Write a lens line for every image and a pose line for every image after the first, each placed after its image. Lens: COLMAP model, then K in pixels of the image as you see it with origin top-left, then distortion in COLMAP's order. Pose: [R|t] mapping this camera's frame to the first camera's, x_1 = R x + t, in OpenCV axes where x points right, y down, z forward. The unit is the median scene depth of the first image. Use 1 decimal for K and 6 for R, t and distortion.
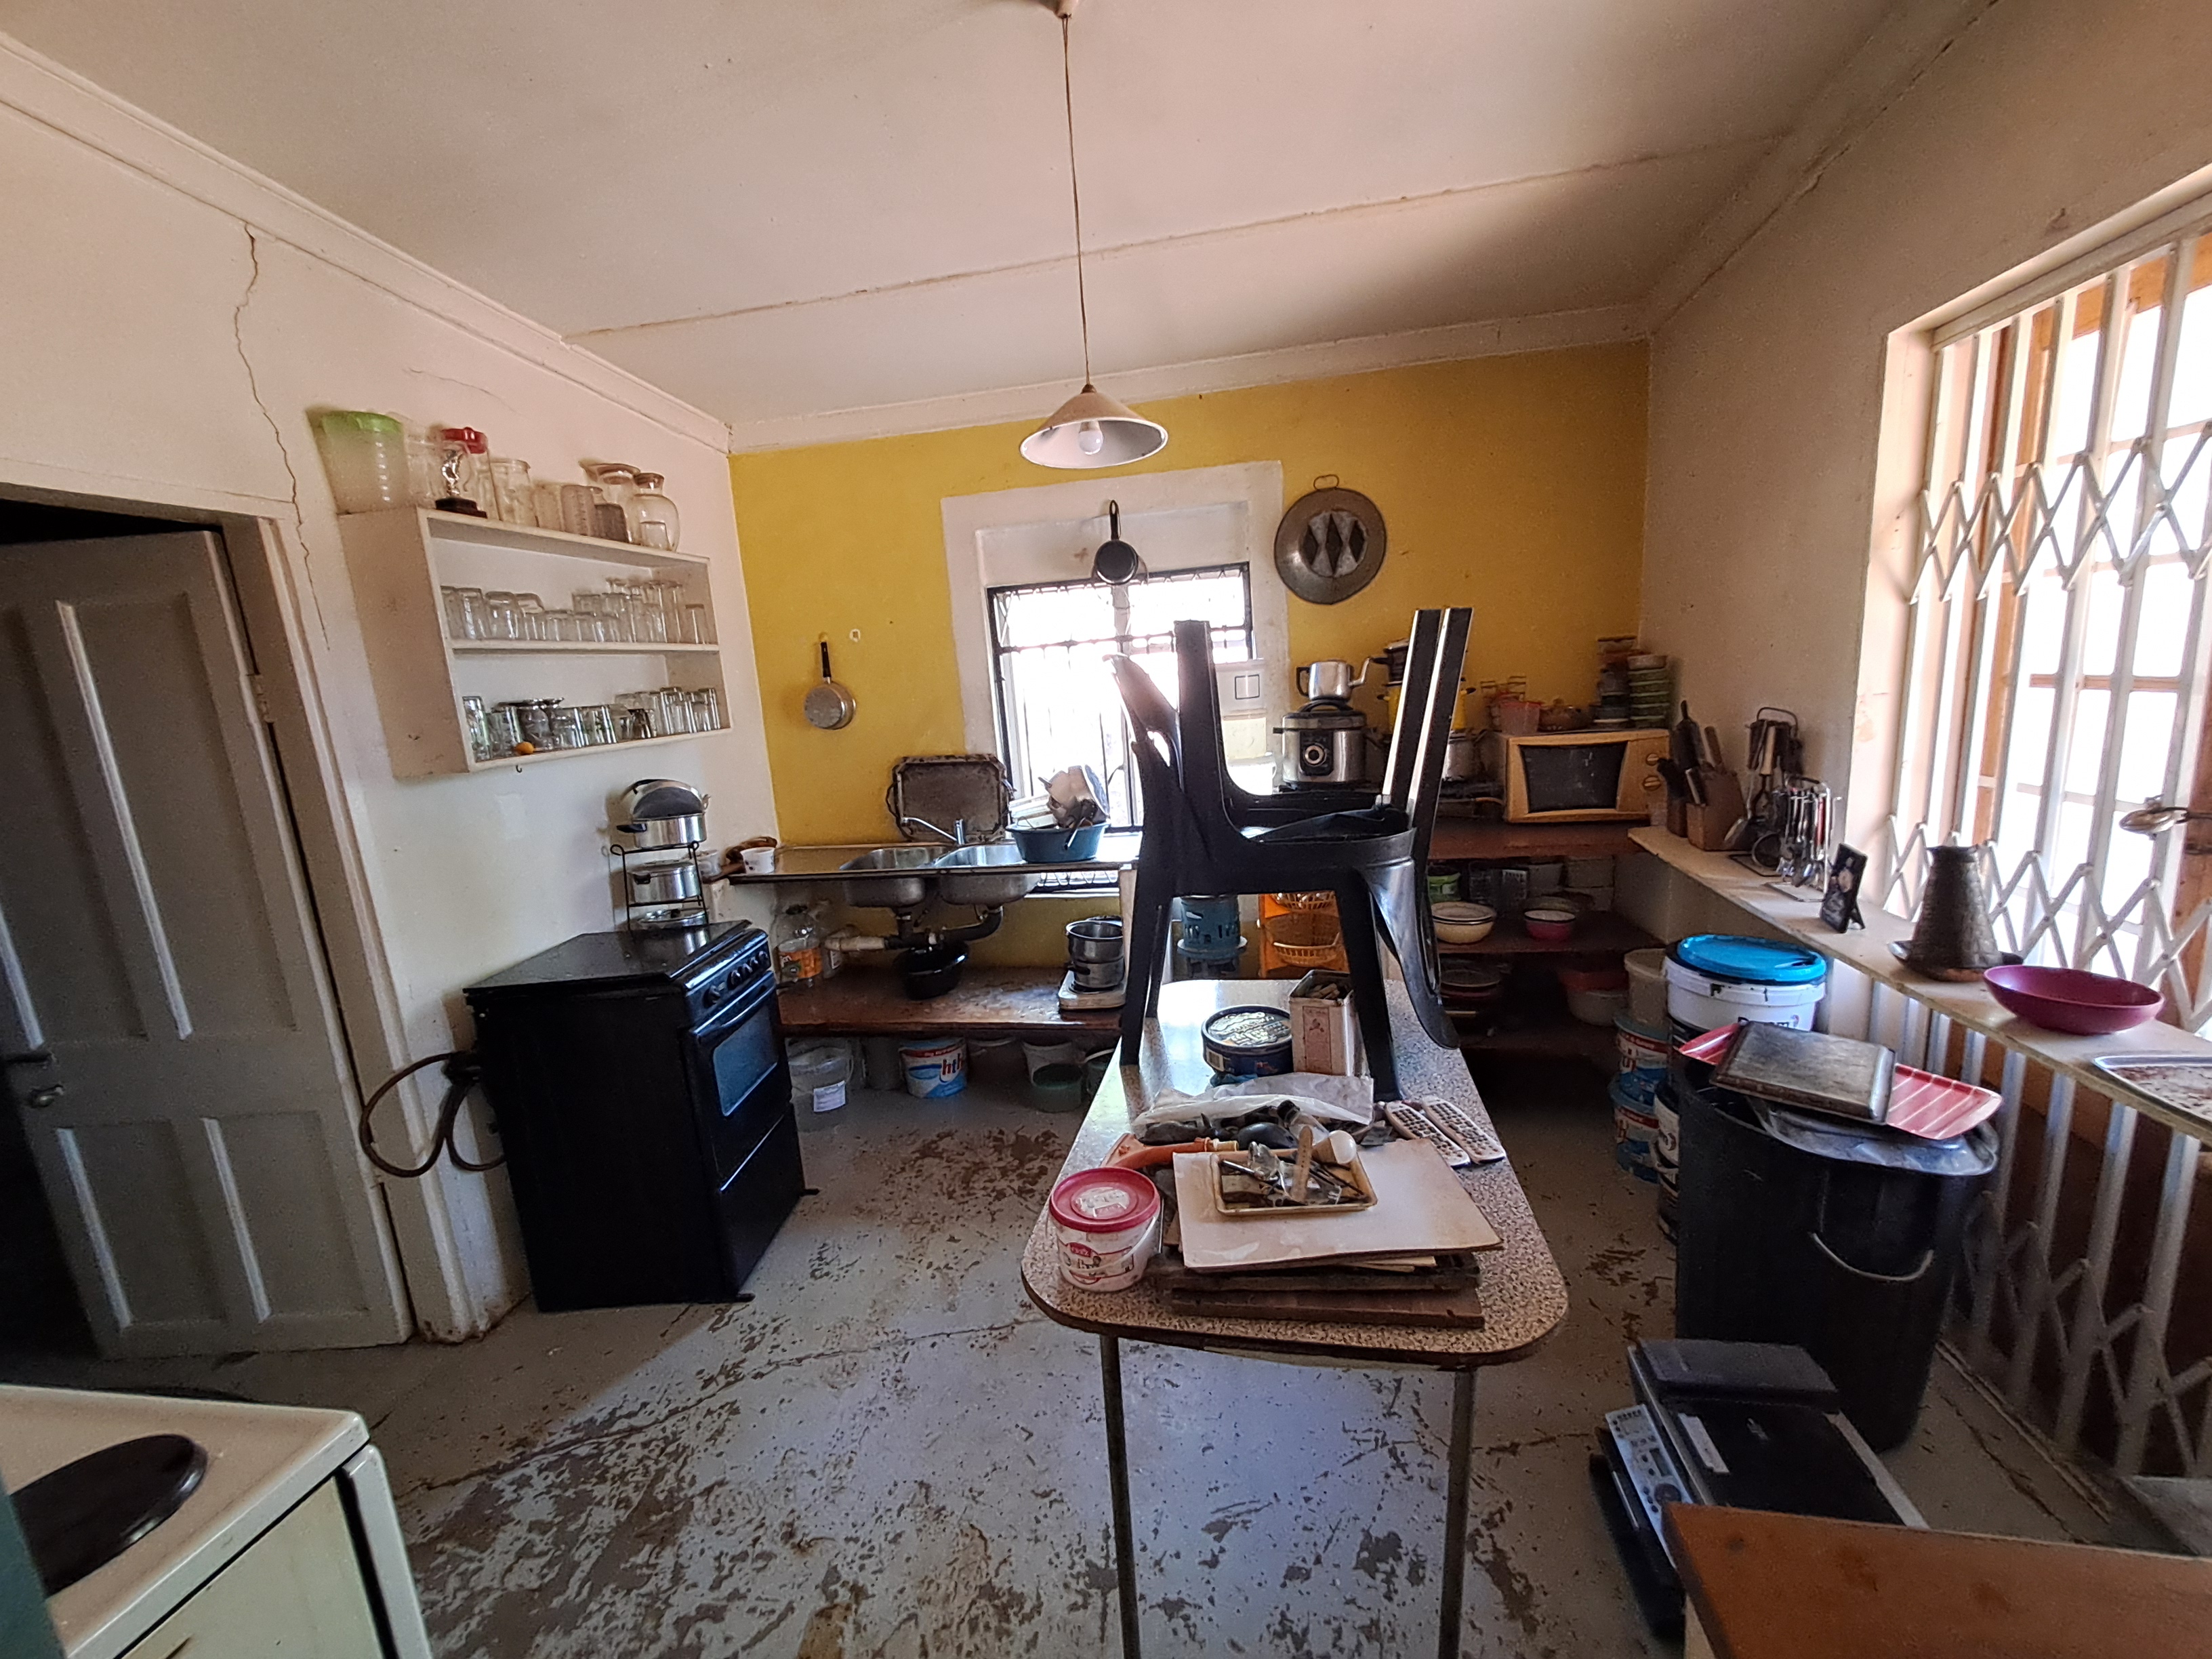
lens RADIAL K [[880.6, 0, 1118.0], [0, 880.6, 832.1], [0, 0, 1]] dist [-0.000756, 0.000062]
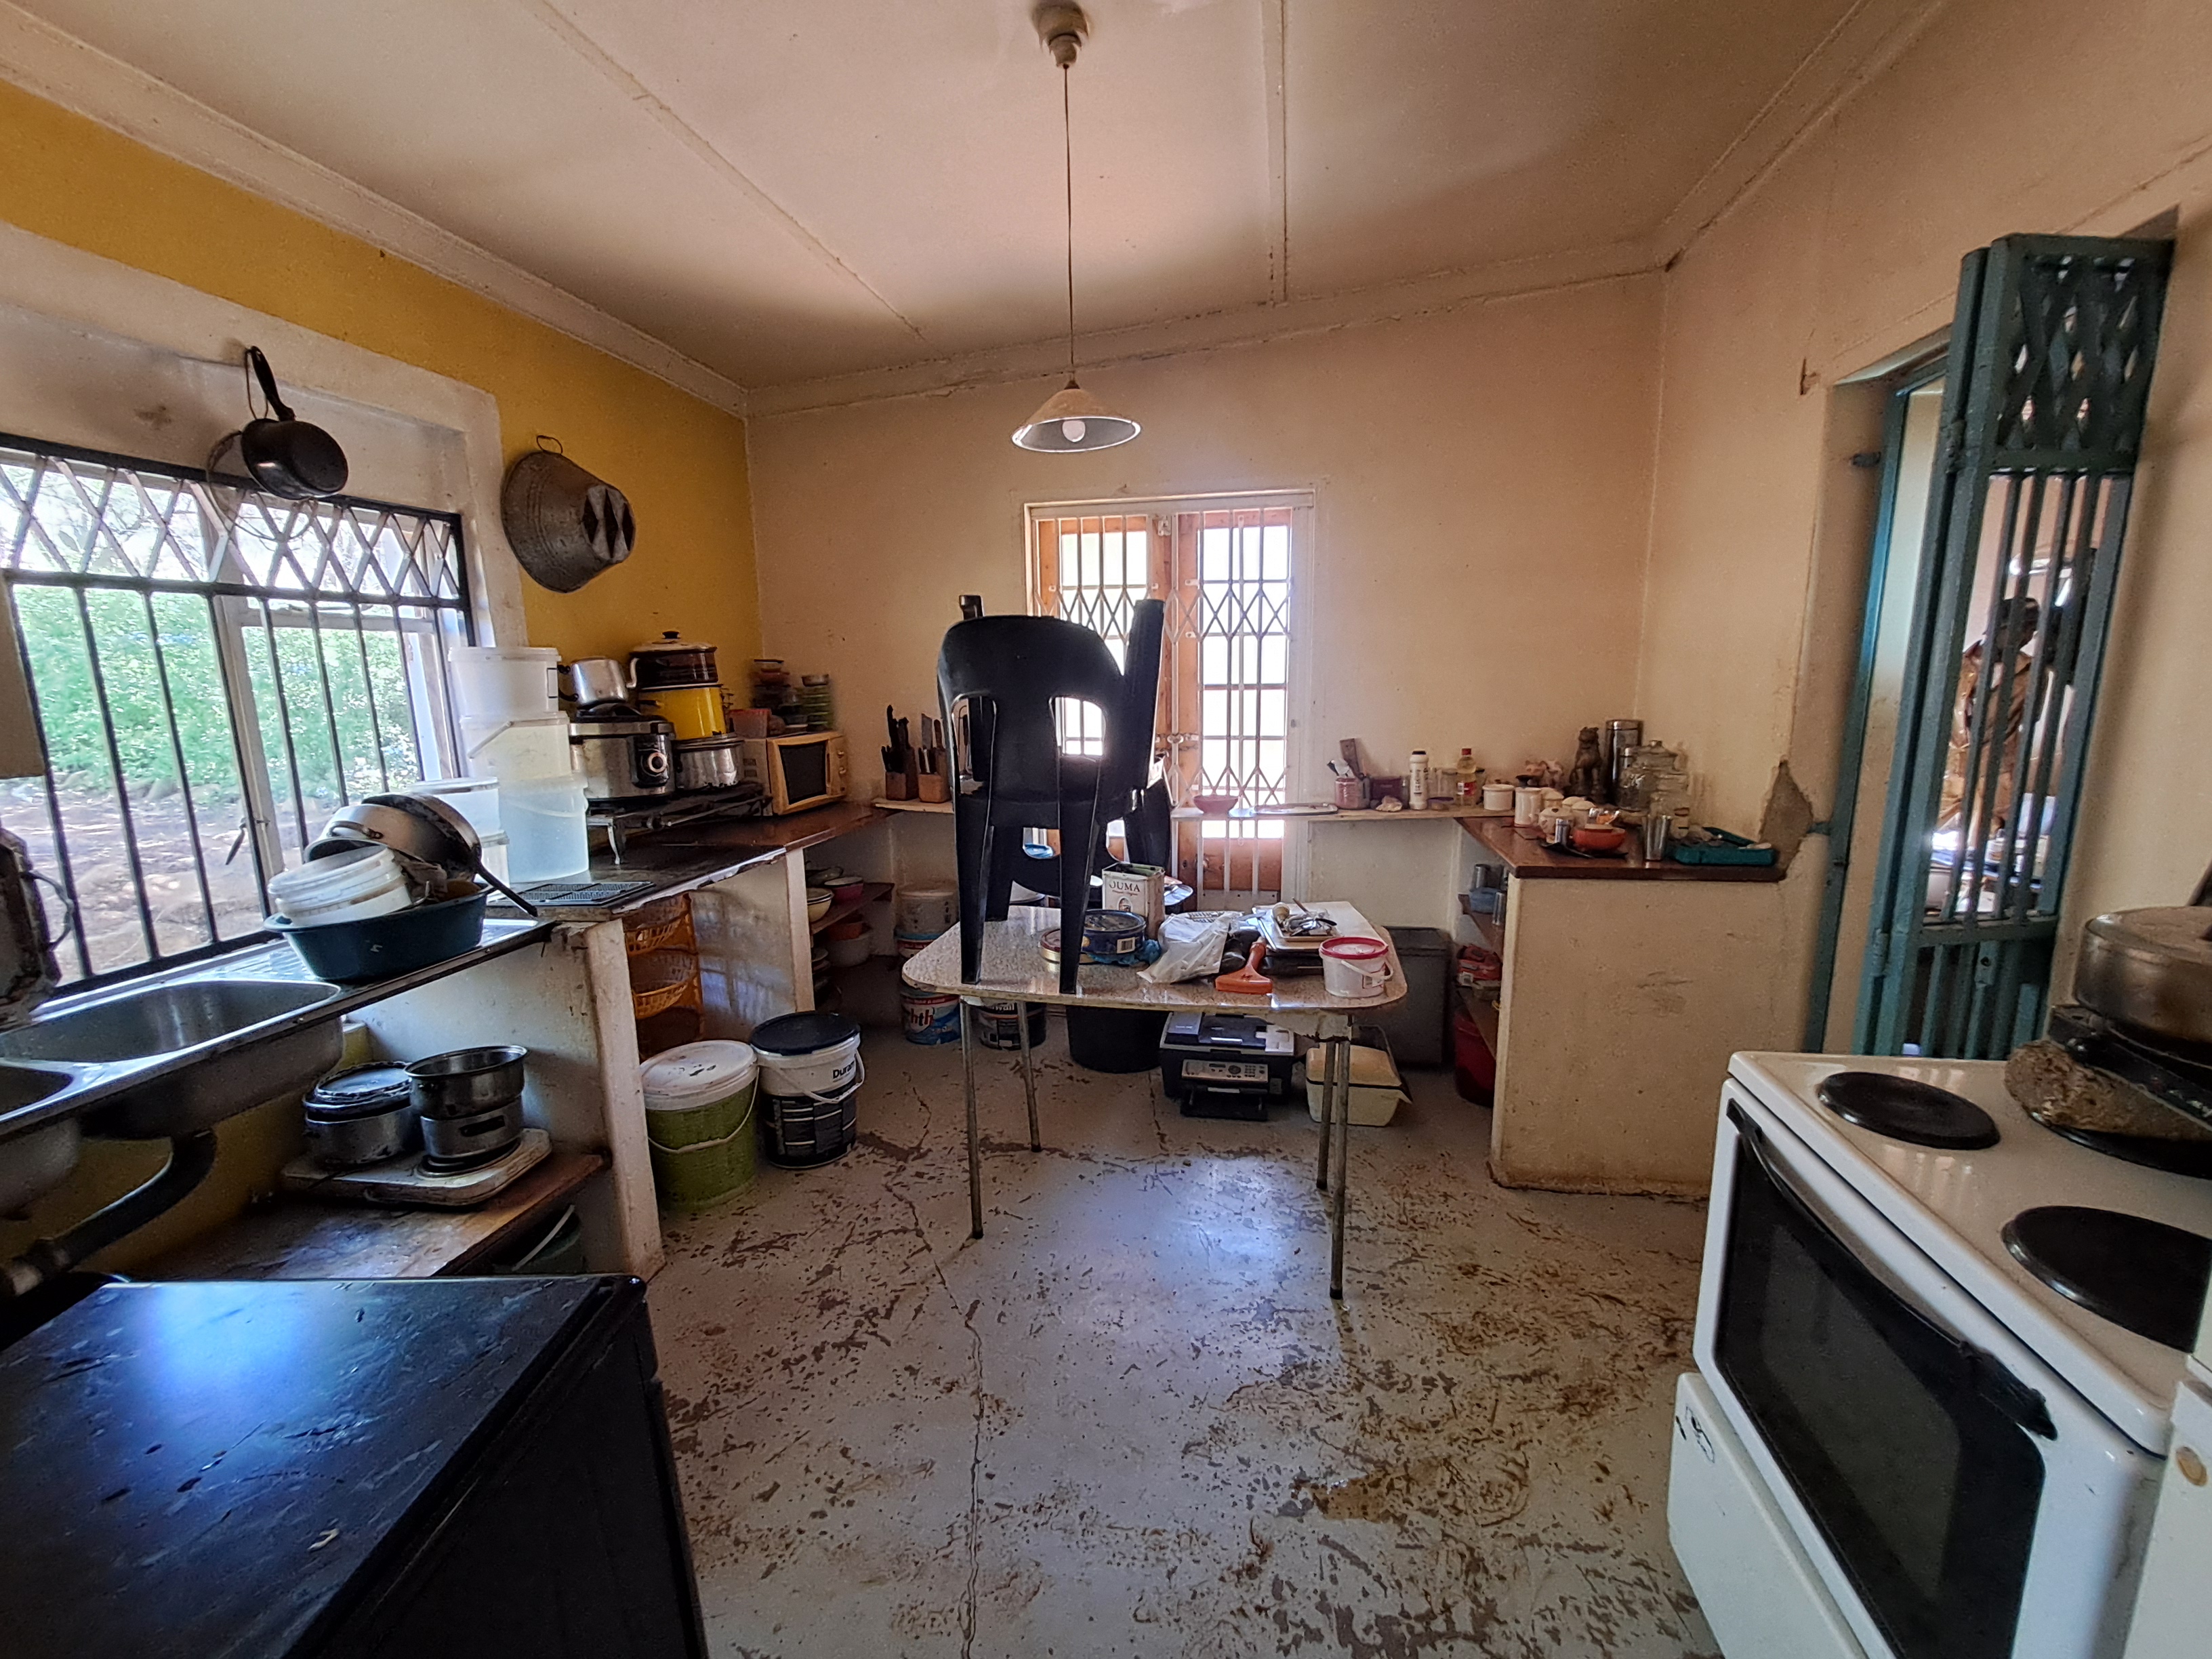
lens RADIAL K [[880.6, 0, 1120.4], [0, 880.6, 829.1], [0, 0, 1]] dist [-0.000756, 0.000062]
pose [[0.003959, -0.105682, 0.994392, -1.199157], [0.194060, 0.975577, 0.102910, -0.043407], [-0.980982, 0.192564, 0.024371, 0.985647]]
